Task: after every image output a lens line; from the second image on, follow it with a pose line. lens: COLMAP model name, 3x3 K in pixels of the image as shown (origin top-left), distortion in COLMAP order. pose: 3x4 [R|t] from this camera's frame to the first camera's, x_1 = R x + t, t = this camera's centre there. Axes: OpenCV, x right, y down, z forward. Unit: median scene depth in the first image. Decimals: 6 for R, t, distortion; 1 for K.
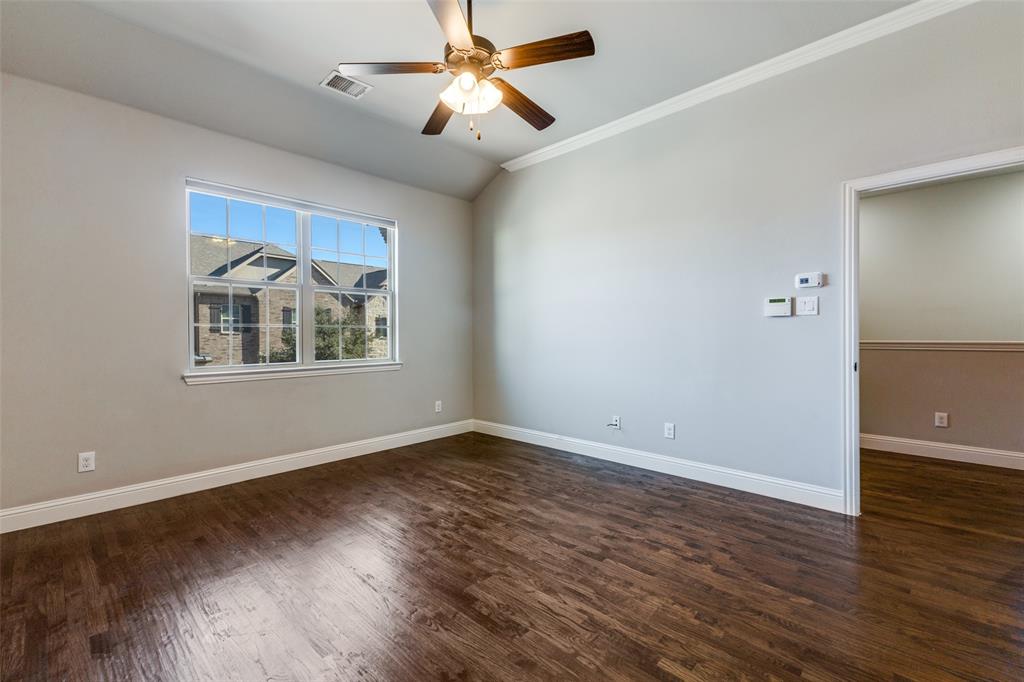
lens RADIAL K [[443.3, 0, 514.5], [0, 443.3, 338.4], [0, 0, 1]] dist [0.011176, 0.000047]
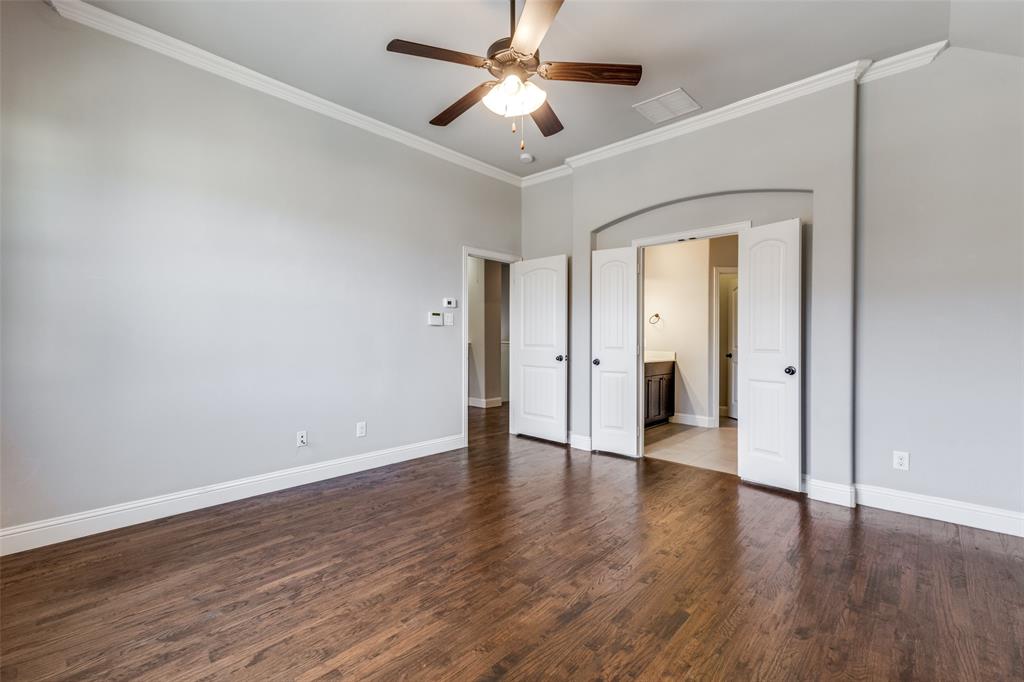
lens RADIAL K [[443.3, 0, 514.5], [0, 443.3, 338.4], [0, 0, 1]] dist [0.011176, 0.000047]
pose [[-0.017567, 0.007230, 0.999820, -0.804117], [0.006354, 0.999954, -0.007119, 0.003974], [-0.999825, 0.006228, -0.017613, 0.750644]]
